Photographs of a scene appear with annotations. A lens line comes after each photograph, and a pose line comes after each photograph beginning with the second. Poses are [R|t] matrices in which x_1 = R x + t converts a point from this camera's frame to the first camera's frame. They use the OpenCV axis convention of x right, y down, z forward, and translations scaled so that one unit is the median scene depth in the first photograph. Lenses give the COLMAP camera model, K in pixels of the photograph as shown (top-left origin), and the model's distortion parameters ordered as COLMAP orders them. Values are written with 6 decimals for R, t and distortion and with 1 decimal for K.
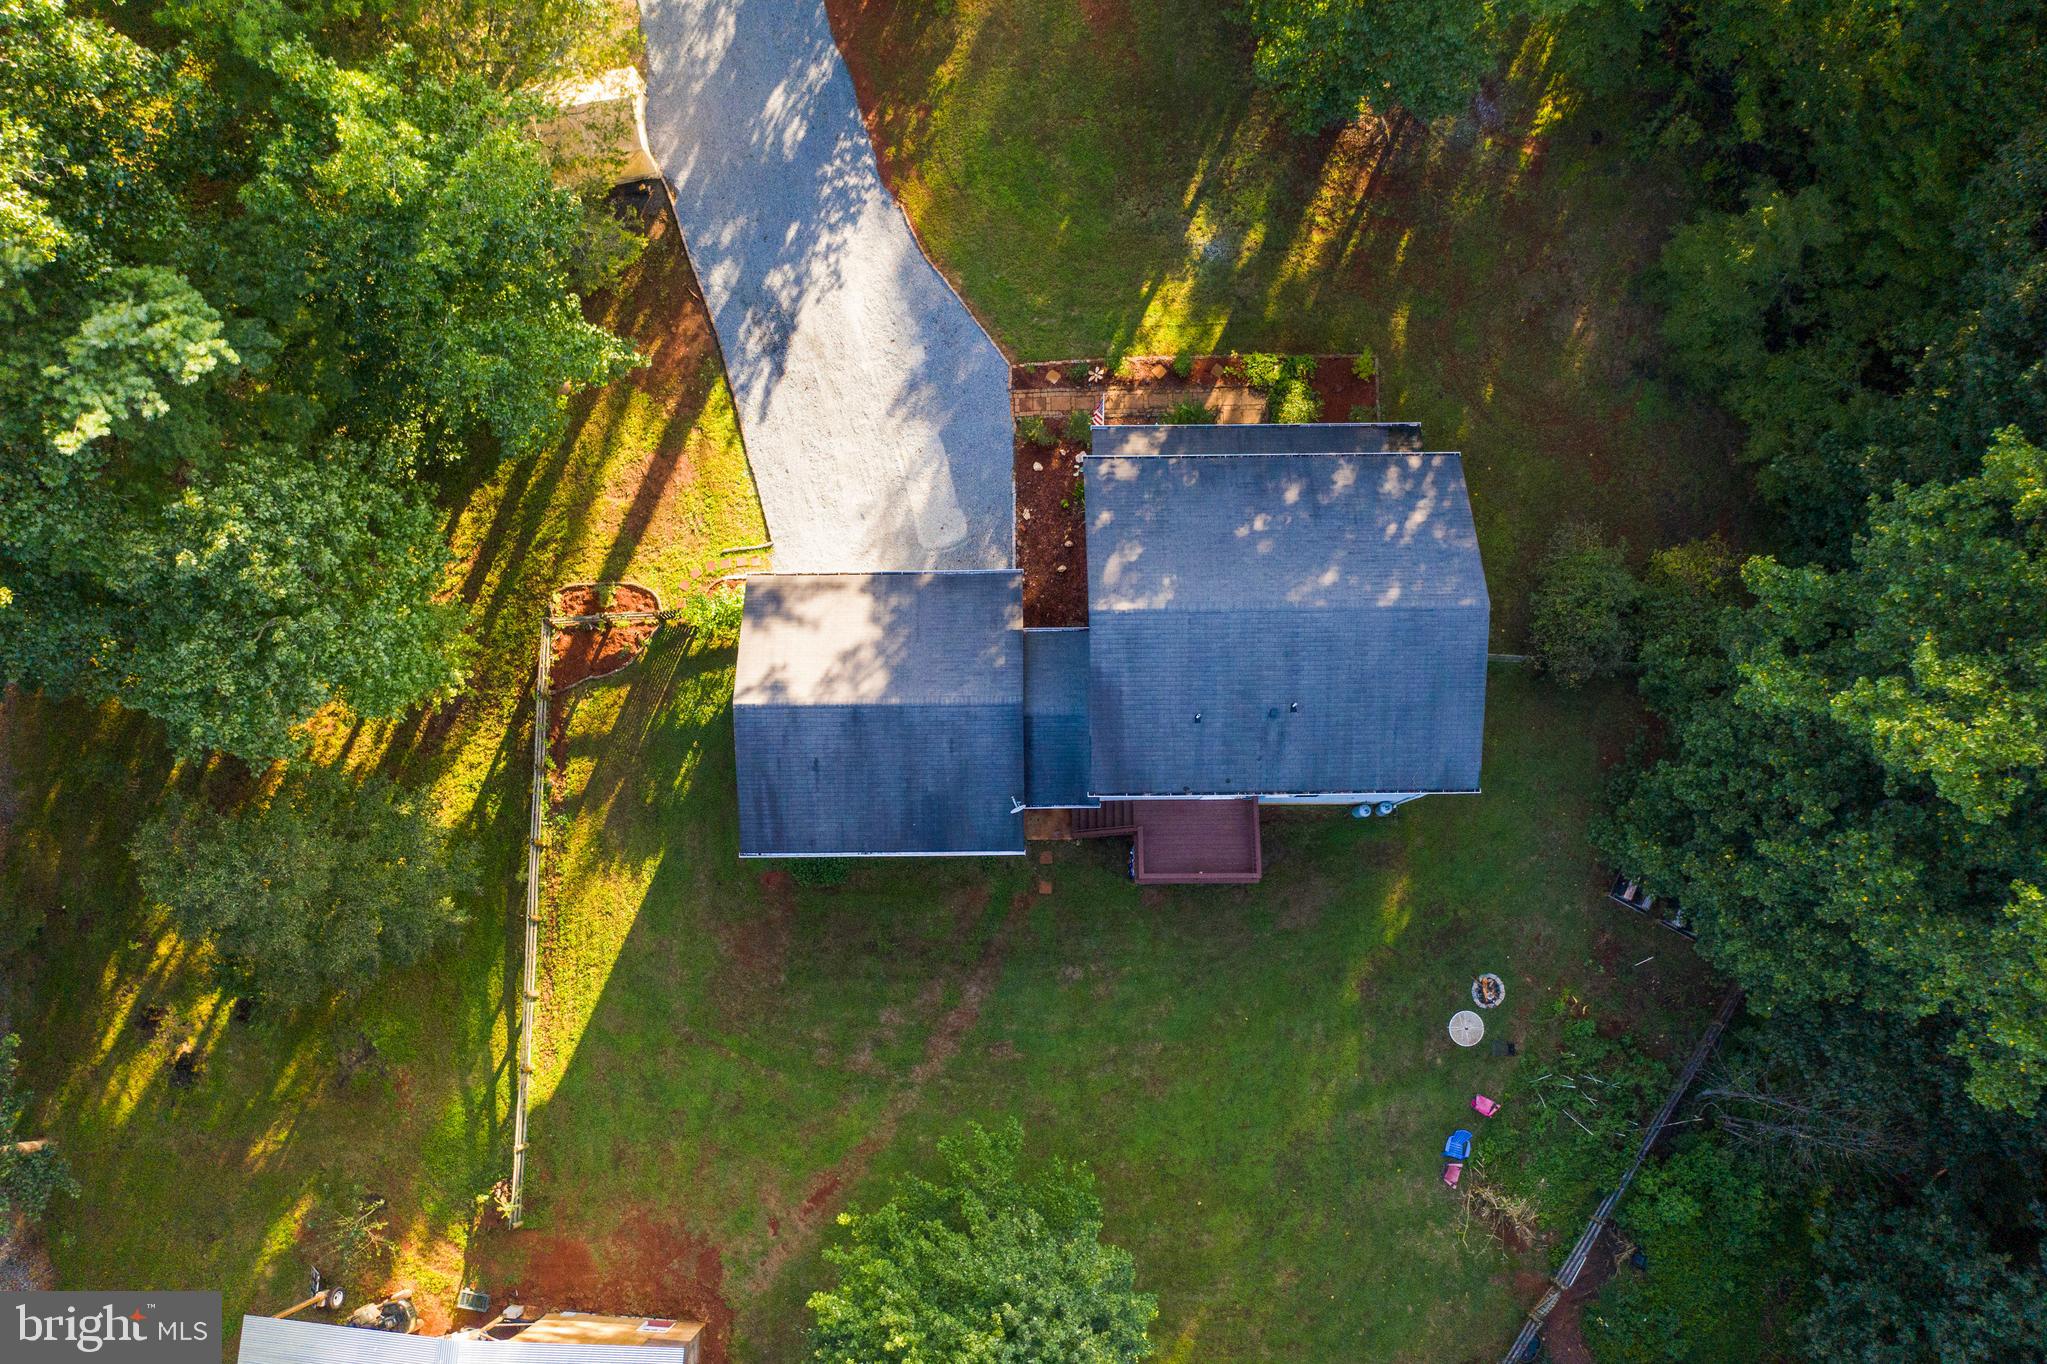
lens RADIAL K [[1650.8, 0, 1023.5], [0, 1650.8, 682.0], [0, 0, 1]] dist [-0.010389, -0.005838]
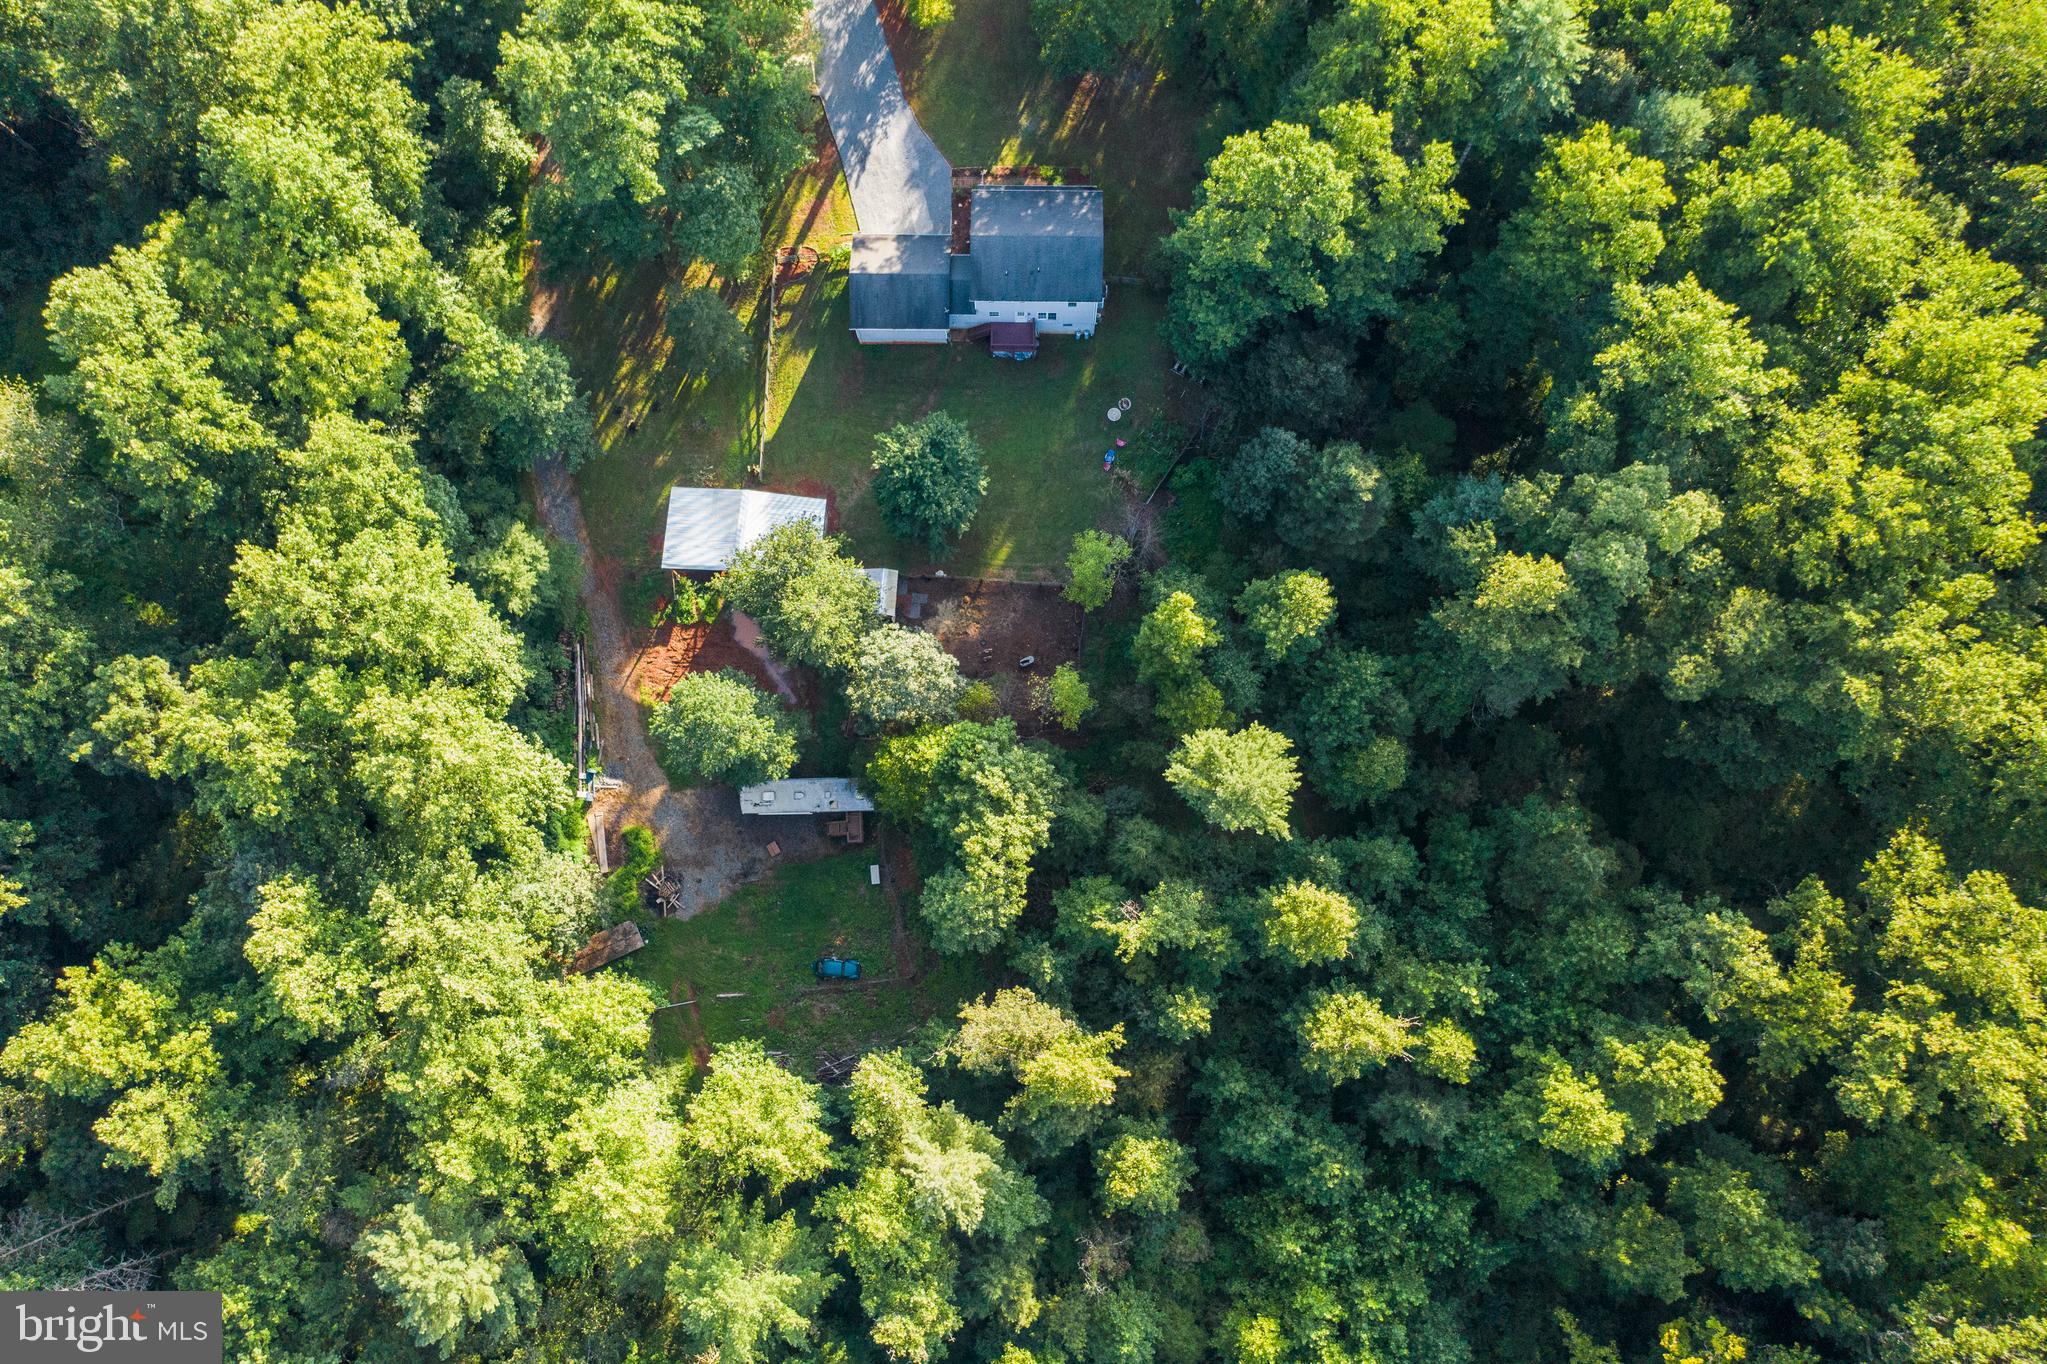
lens RADIAL K [[1731.0, 0, 1023.5], [0, 1731.0, 682.0], [0, 0, 1]] dist [0.019425, 0.000297]
pose [[0.999782, 0.019270, -0.008032, 0.149489], [-0.019396, 0.999686, -0.015836, 0.682378], [0.007724, 0.015988, 0.999842, -1.791245]]
